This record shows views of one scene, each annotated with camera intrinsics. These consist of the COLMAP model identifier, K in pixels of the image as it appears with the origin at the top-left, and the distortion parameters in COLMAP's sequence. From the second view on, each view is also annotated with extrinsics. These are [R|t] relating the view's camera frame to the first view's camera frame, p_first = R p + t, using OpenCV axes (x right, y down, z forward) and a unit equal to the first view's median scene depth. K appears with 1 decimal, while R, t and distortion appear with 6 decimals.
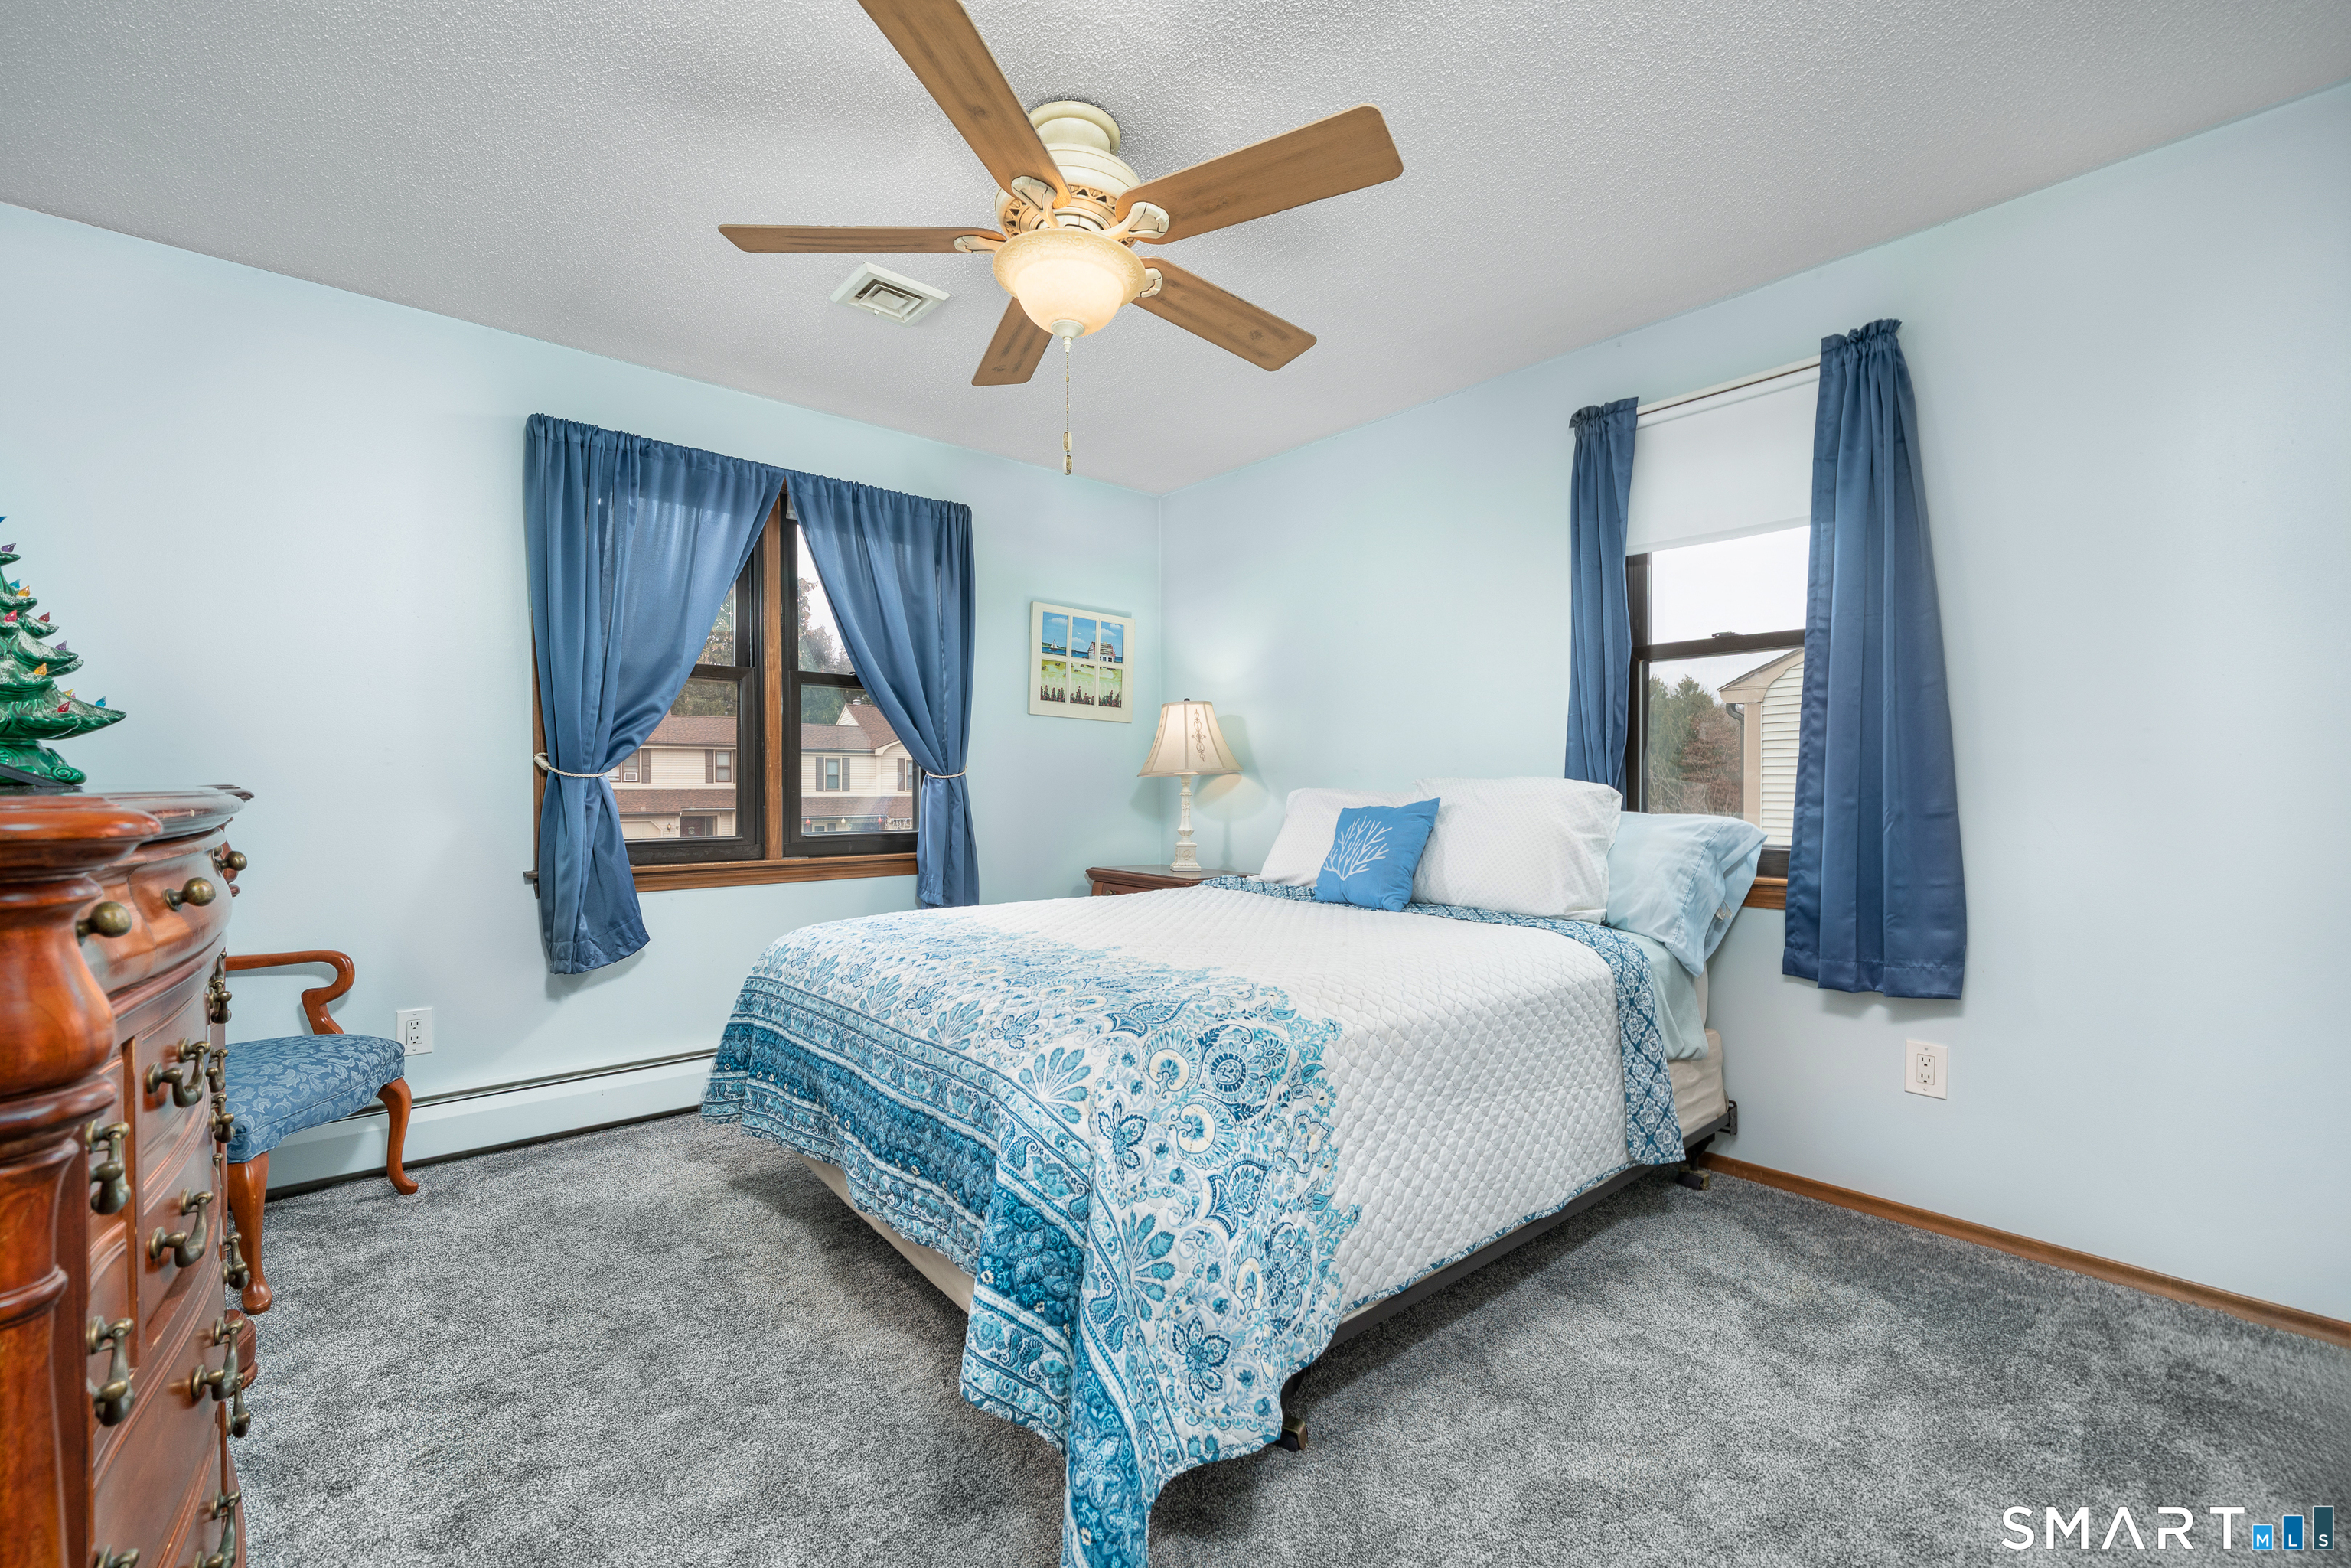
lens RADIAL K [[981.5, 0, 1177.9], [0, 981.5, 802.0], [0, 0, 1]] dist [-0.002172, -0.000042]
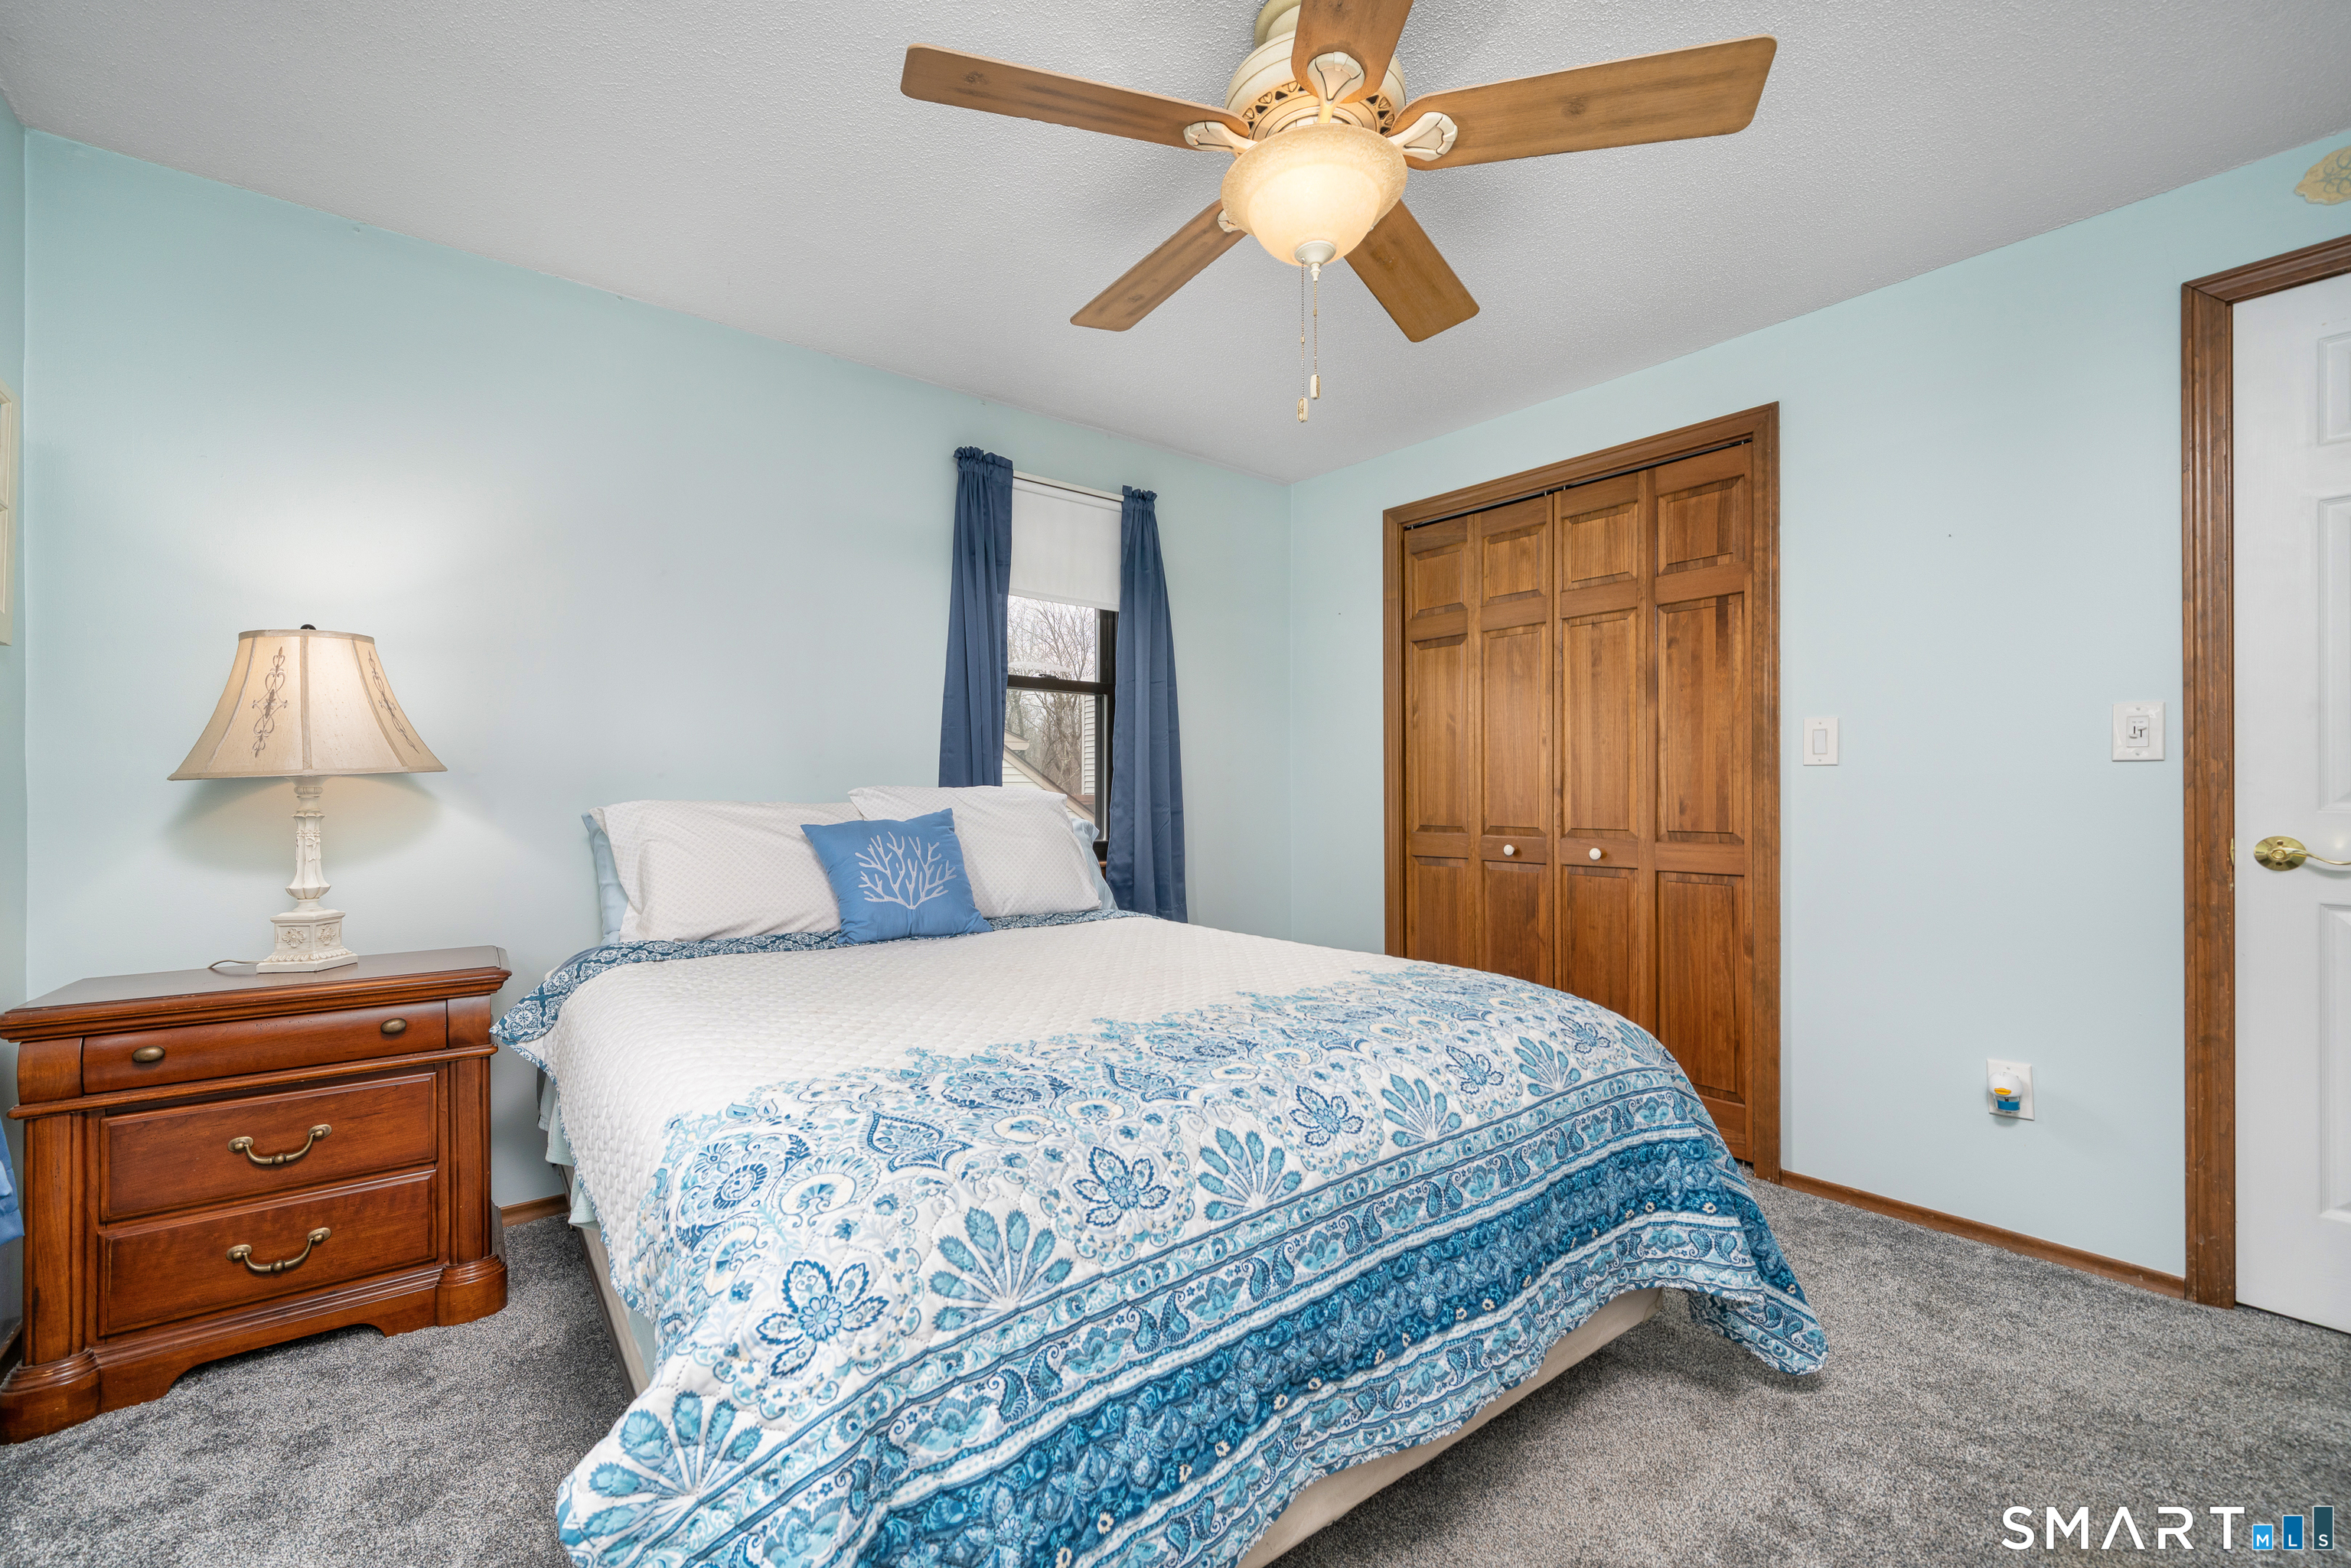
lens RADIAL K [[962.4, 0, 1175.5], [0, 962.4, 784.0], [0, 0, 1]] dist [-0.000893, -0.000024]
pose [[0.032821, 0.009417, 0.999417, -0.684724], [0.019207, 0.999765, -0.010051, -0.015154], [-0.999277, 0.019525, 0.032633, 0.803412]]
